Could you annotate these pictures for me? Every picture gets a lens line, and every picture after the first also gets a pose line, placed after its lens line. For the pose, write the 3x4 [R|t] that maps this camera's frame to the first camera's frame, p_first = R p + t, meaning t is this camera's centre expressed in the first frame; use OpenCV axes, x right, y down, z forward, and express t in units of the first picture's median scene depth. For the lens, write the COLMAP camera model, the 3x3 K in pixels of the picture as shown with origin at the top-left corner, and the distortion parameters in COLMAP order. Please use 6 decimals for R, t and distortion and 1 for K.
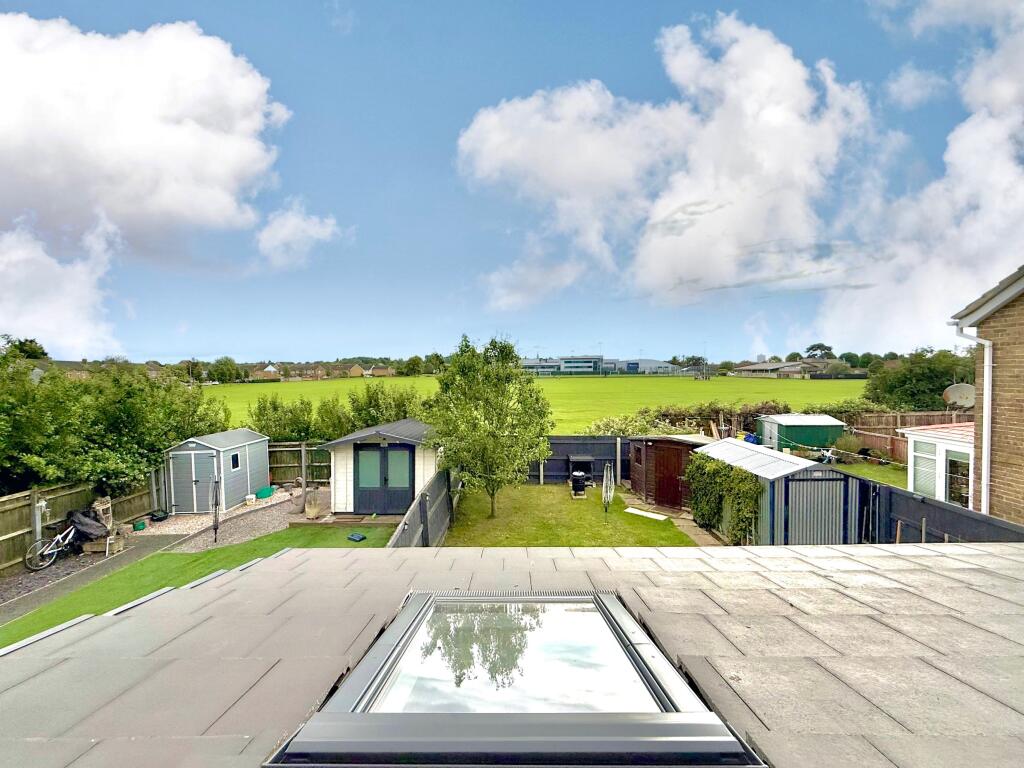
lens RADIAL K [[422.3, 0, 512.0], [0, 422.3, 384.0], [0, 0, 1]] dist [0.002678, 0.000866]
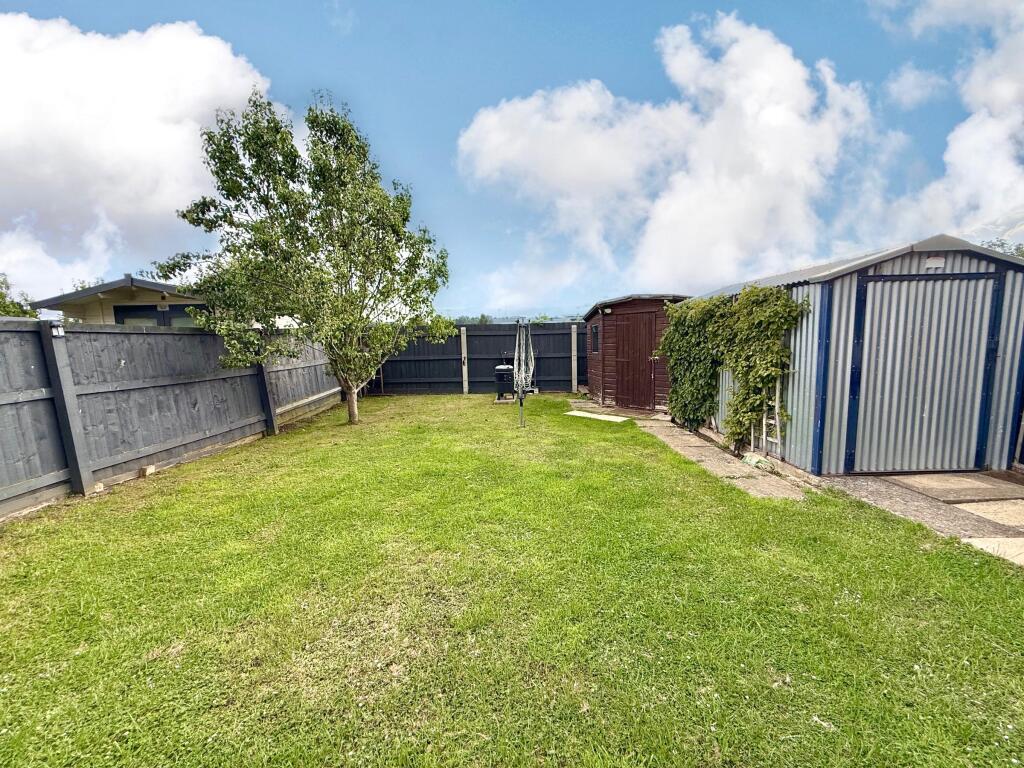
lens RADIAL K [[422.3, 0, 512.0], [0, 422.3, 384.0], [0, 0, 1]] dist [0.002678, 0.000866]
pose [[0.999680, -0.015340, -0.020135, 0.243012], [0.017075, 0.995881, 0.089046, 0.239456], [0.018686, -0.089361, 0.995824, 0.450929]]
